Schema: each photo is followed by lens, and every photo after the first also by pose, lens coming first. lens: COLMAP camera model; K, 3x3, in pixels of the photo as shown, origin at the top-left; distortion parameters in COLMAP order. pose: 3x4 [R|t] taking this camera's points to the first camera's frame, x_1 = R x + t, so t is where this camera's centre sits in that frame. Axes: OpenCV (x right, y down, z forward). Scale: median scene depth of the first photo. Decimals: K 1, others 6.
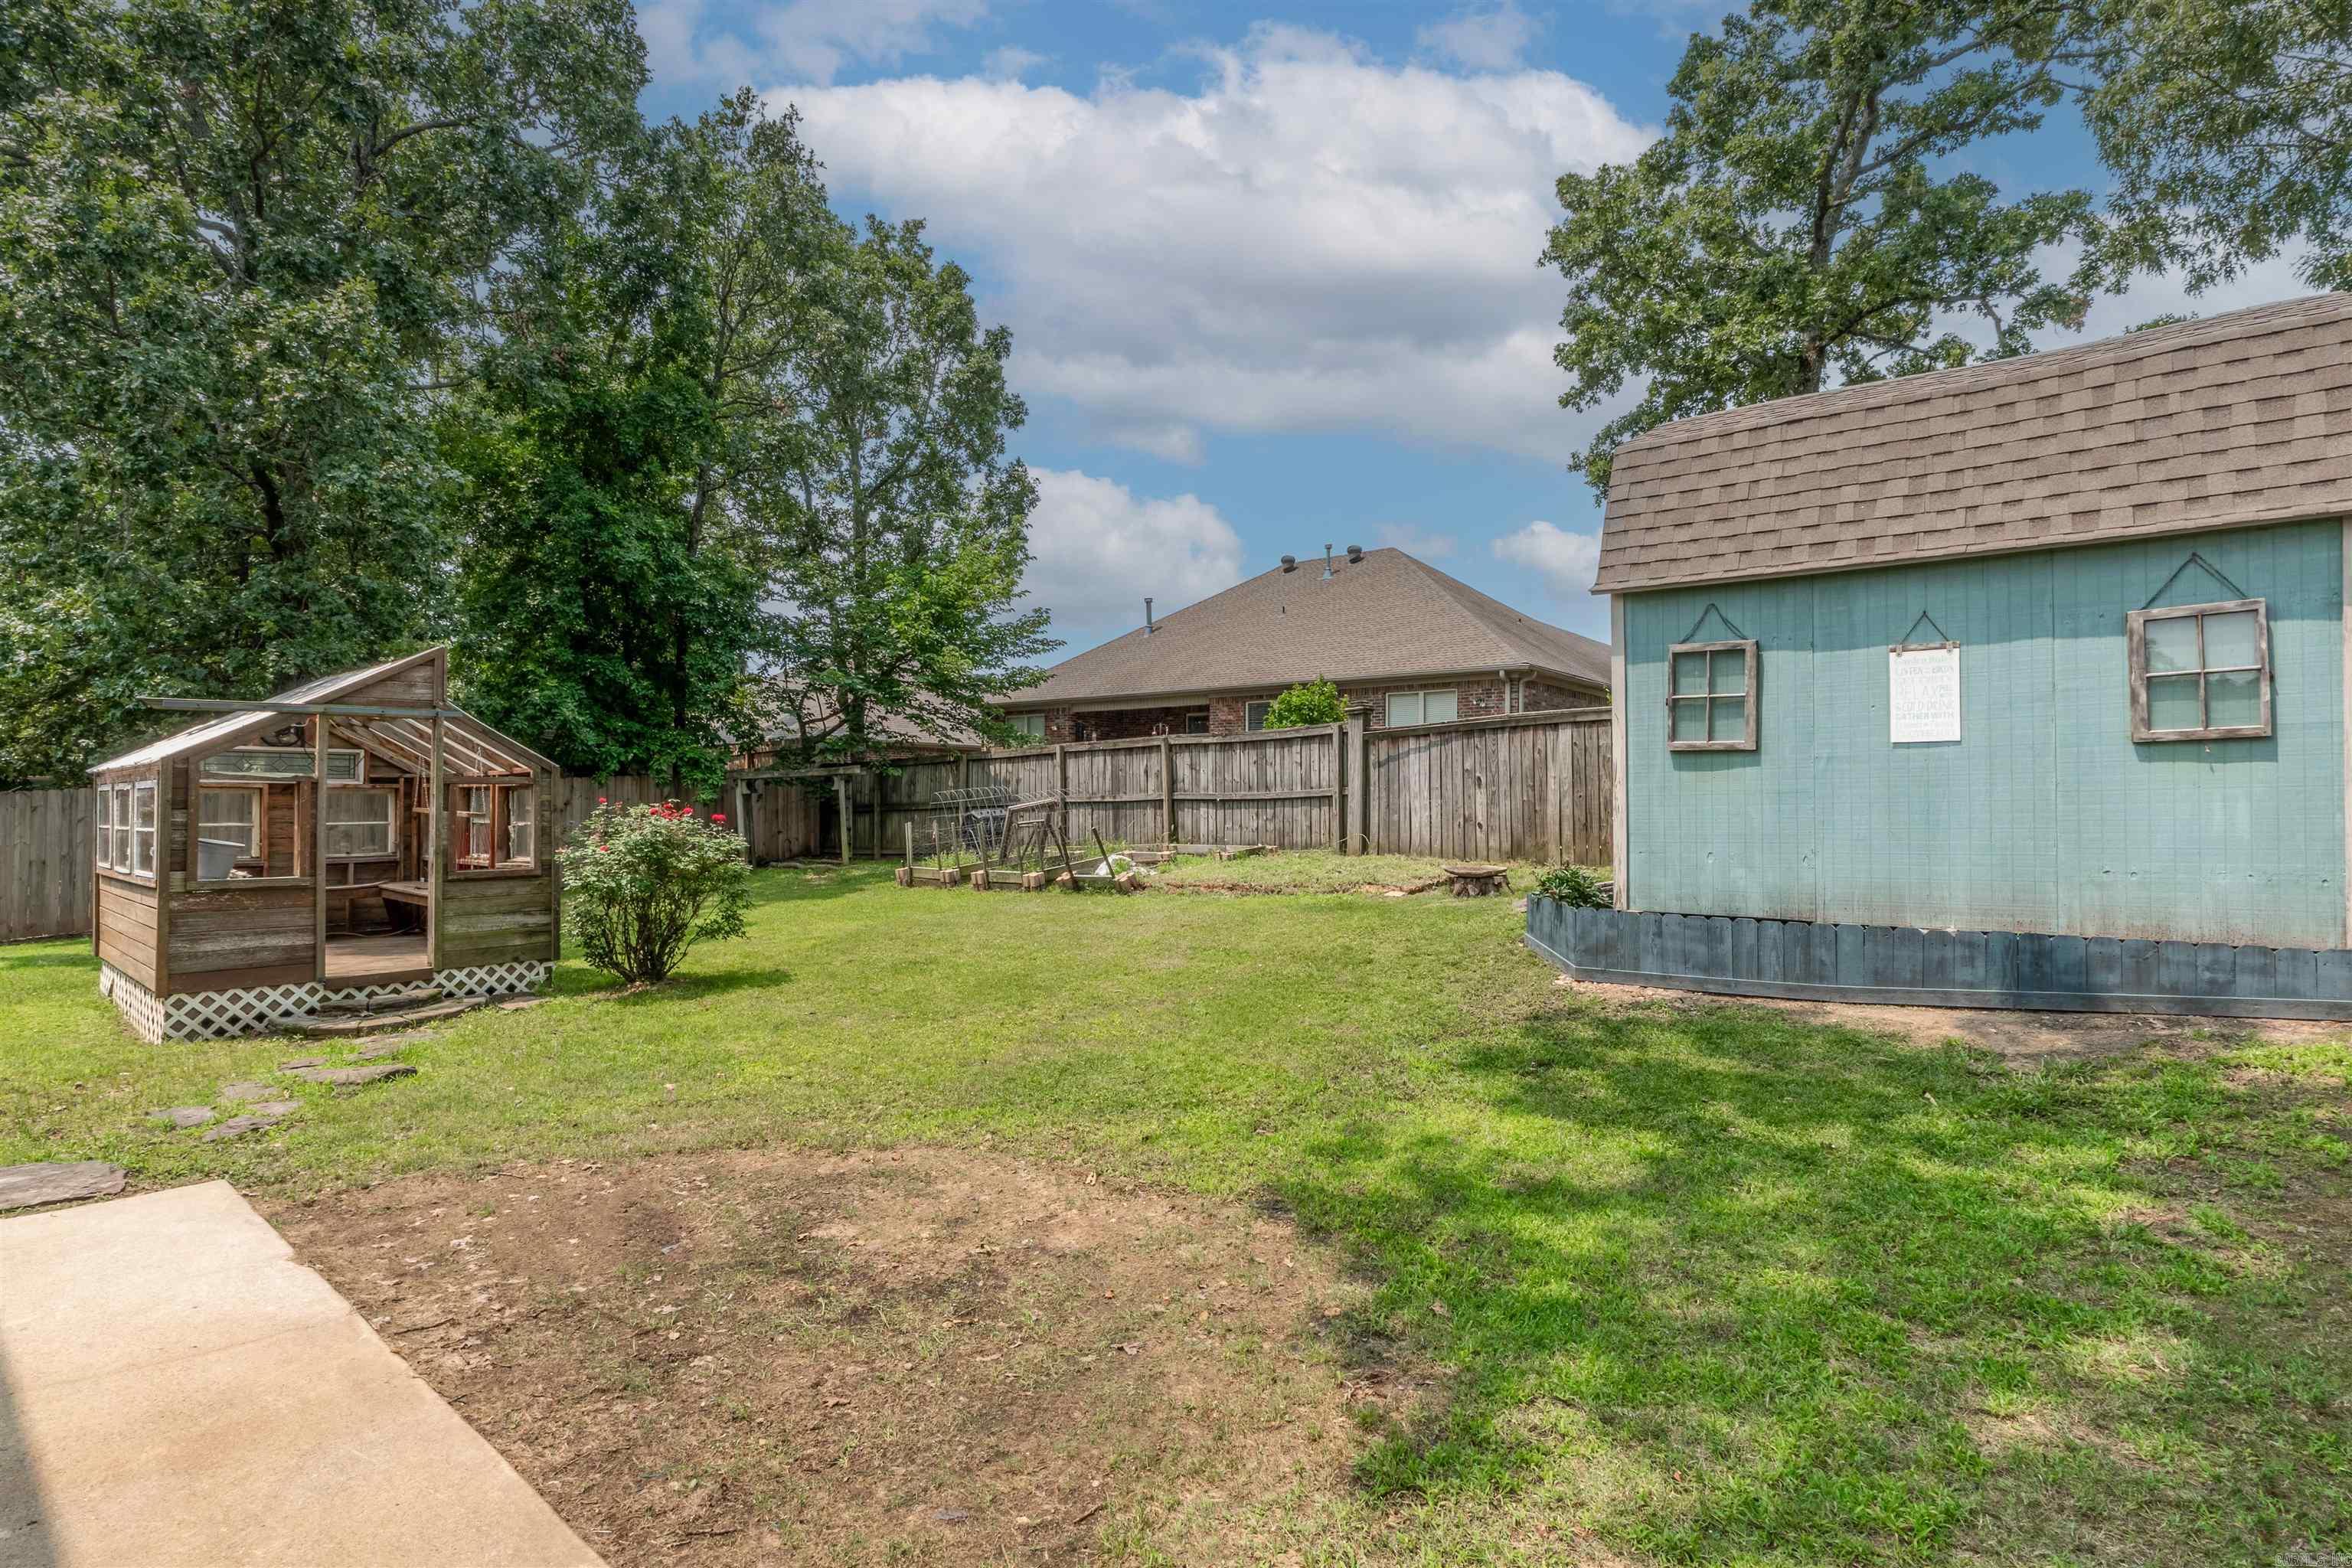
lens RADIAL K [[1113.4, 0, 1167.1], [0, 1113.4, 781.2], [0, 0, 1]] dist [-0.010171, 0.000042]
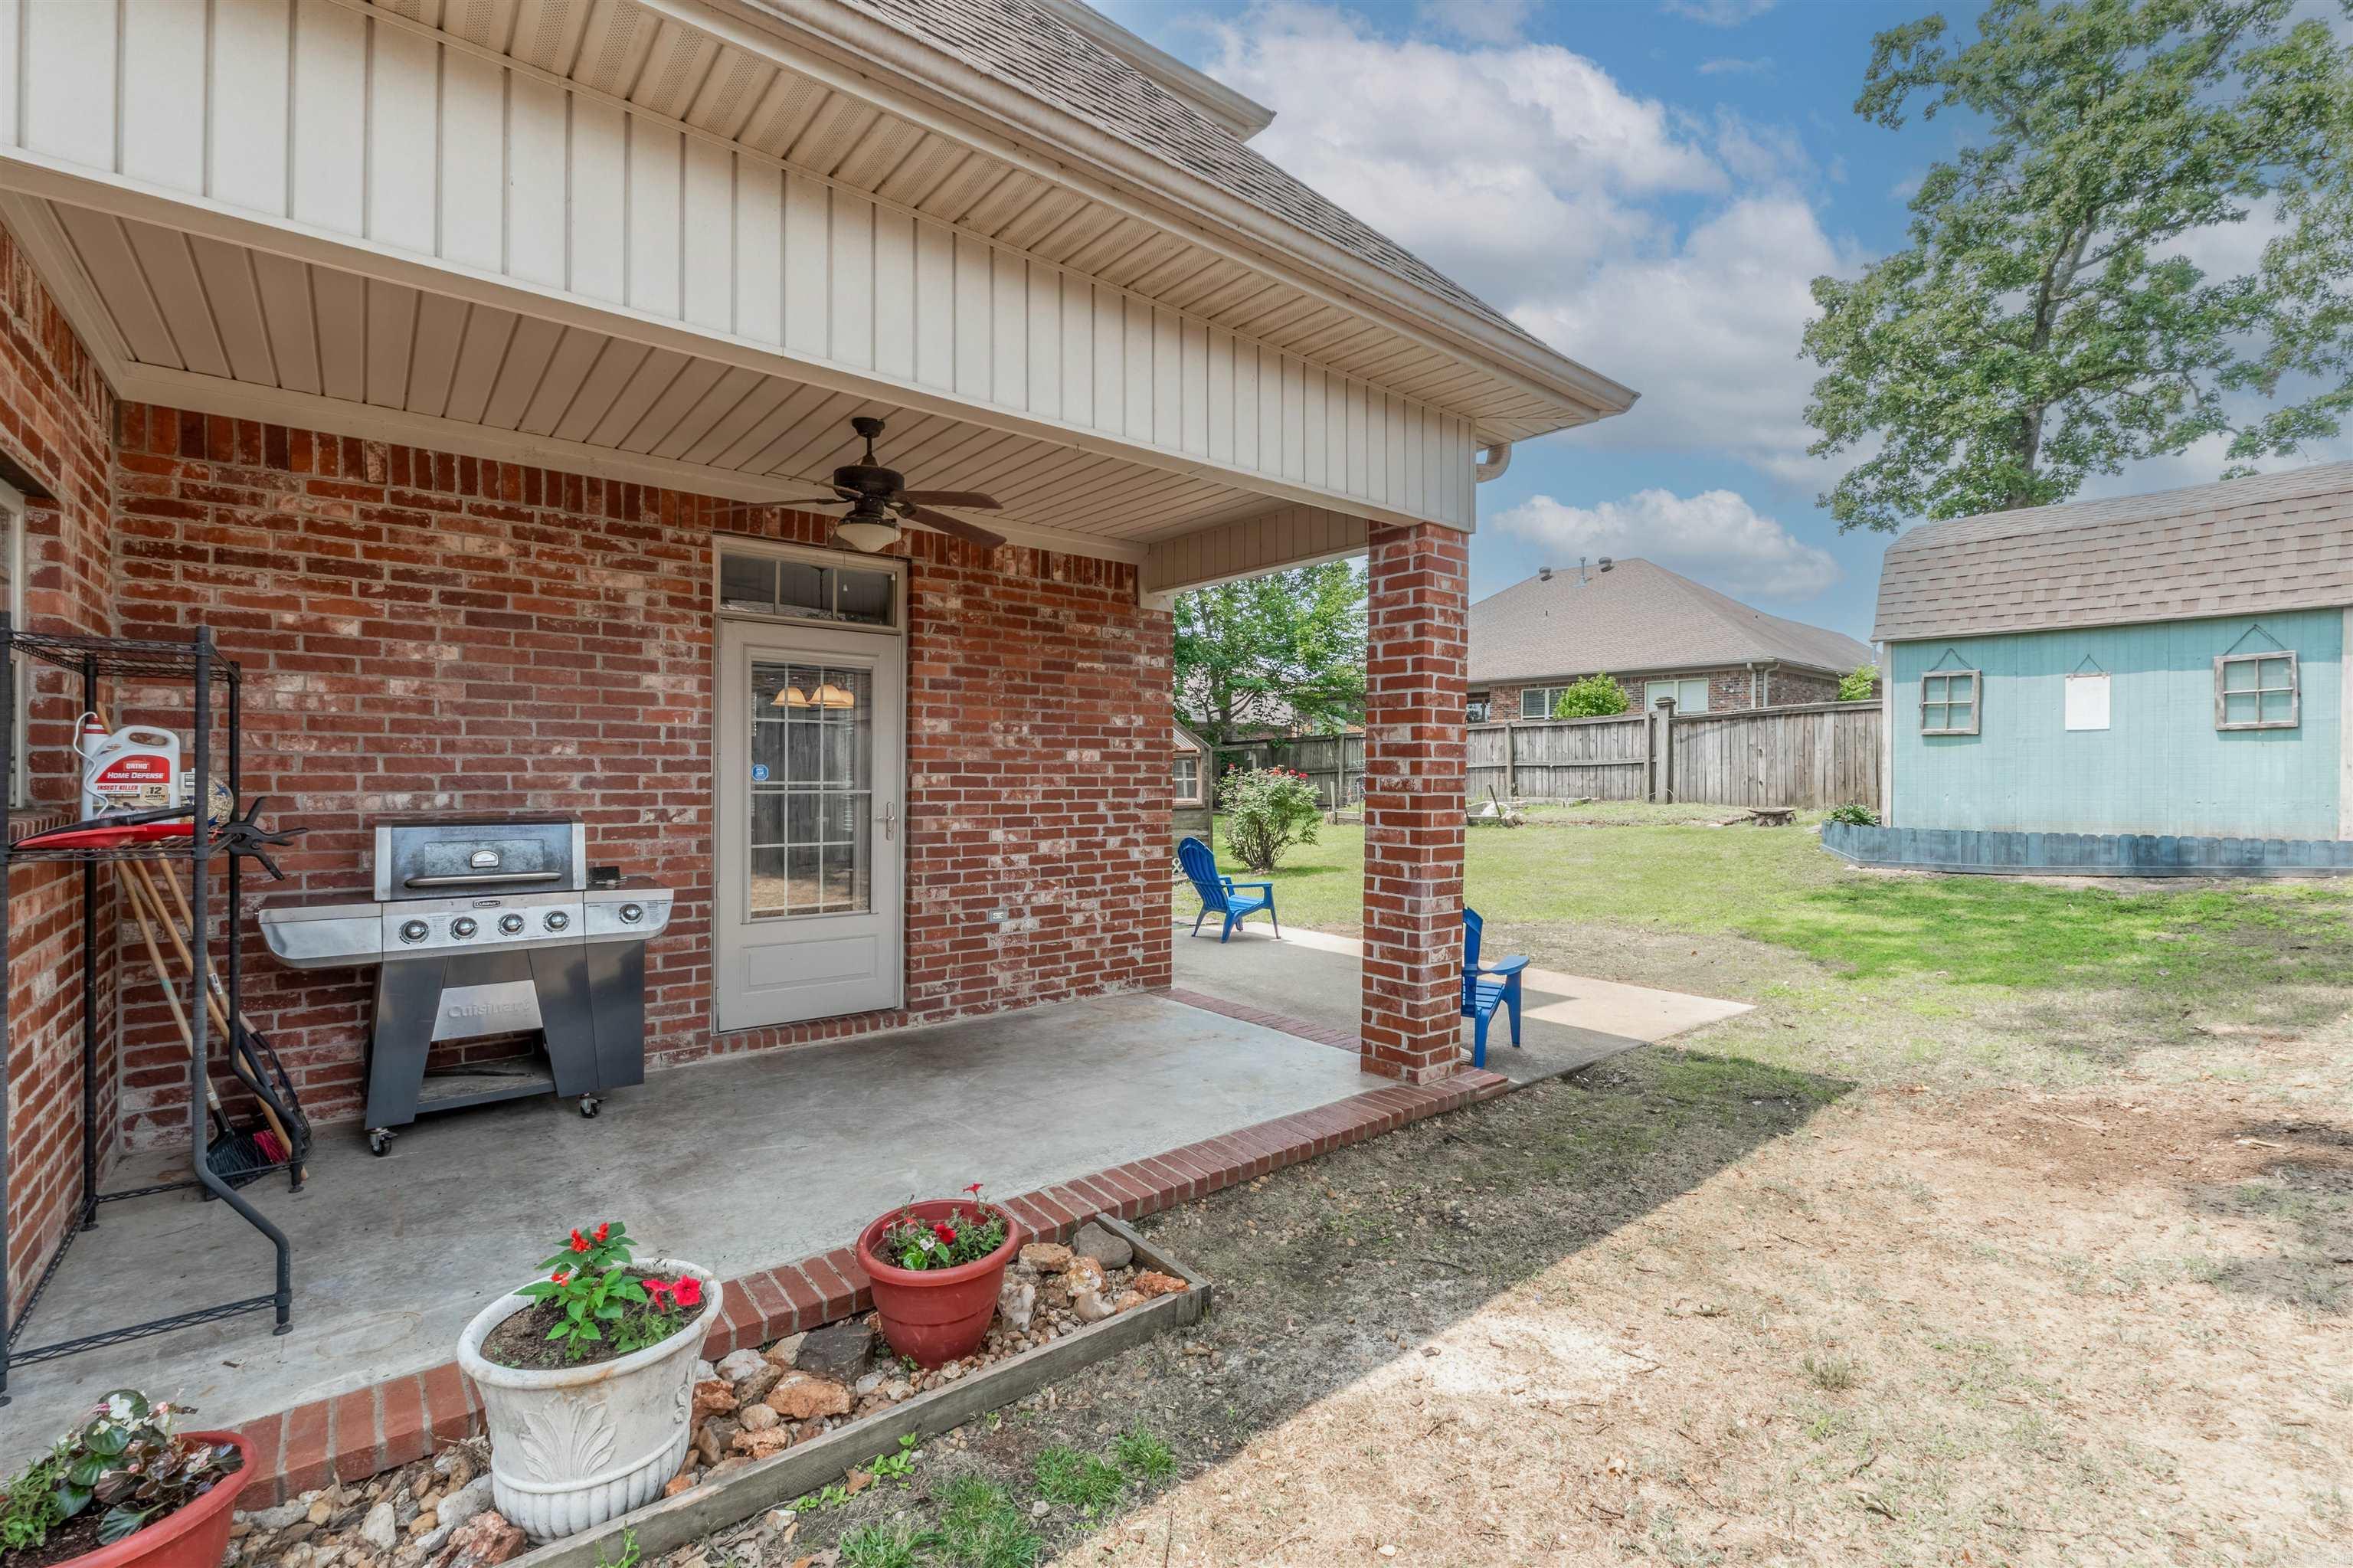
lens RADIAL K [[994.7, 0, 1183.0], [0, 994.7, 783.4], [0, 0, 1]] dist [-0.009227, 0.000613]
pose [[0.982473, 0.001033, -0.186404, -0.209991], [0.004705, 0.999529, 0.030335, -0.002107], [0.186347, -0.030681, 0.982005, -0.392196]]
